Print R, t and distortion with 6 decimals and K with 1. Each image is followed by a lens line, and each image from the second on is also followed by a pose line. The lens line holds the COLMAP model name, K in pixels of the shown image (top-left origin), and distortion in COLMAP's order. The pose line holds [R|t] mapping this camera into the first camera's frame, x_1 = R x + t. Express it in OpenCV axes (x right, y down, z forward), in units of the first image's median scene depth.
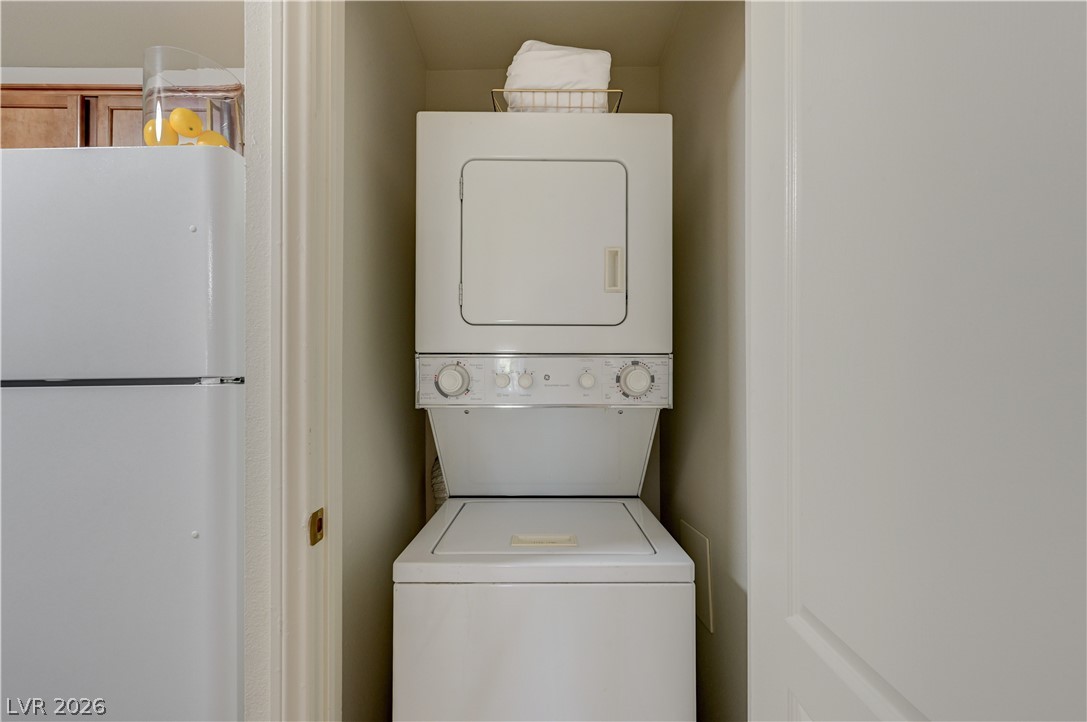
lens RADIAL K [[431.6, 0, 552.4], [0, 431.6, 378.5], [0, 0, 1]] dist [0.000417, 0.000627]
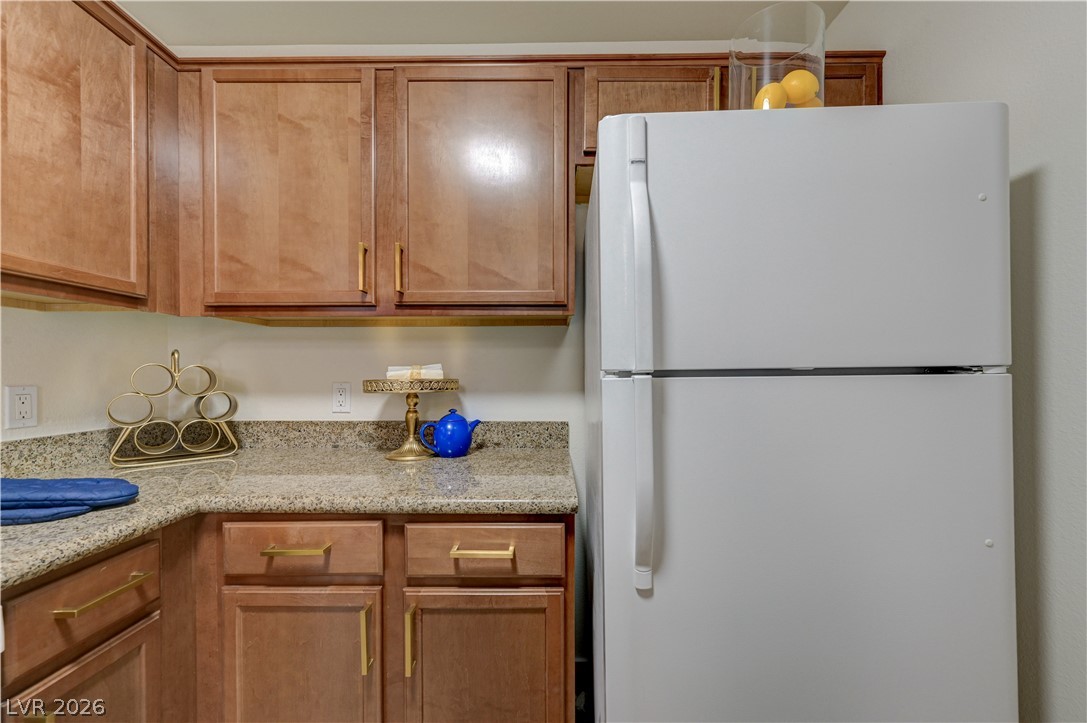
lens RADIAL K [[431.6, 0, 534.3], [0, 431.6, 376.5], [0, 0, 1]] dist [0.000417, 0.000627]
pose [[0.999450, 0.004724, -0.032816, -1.677259], [-0.004475, 0.999961, 0.007671, 0.015876], [0.032851, -0.007520, 0.999432, 0.084607]]
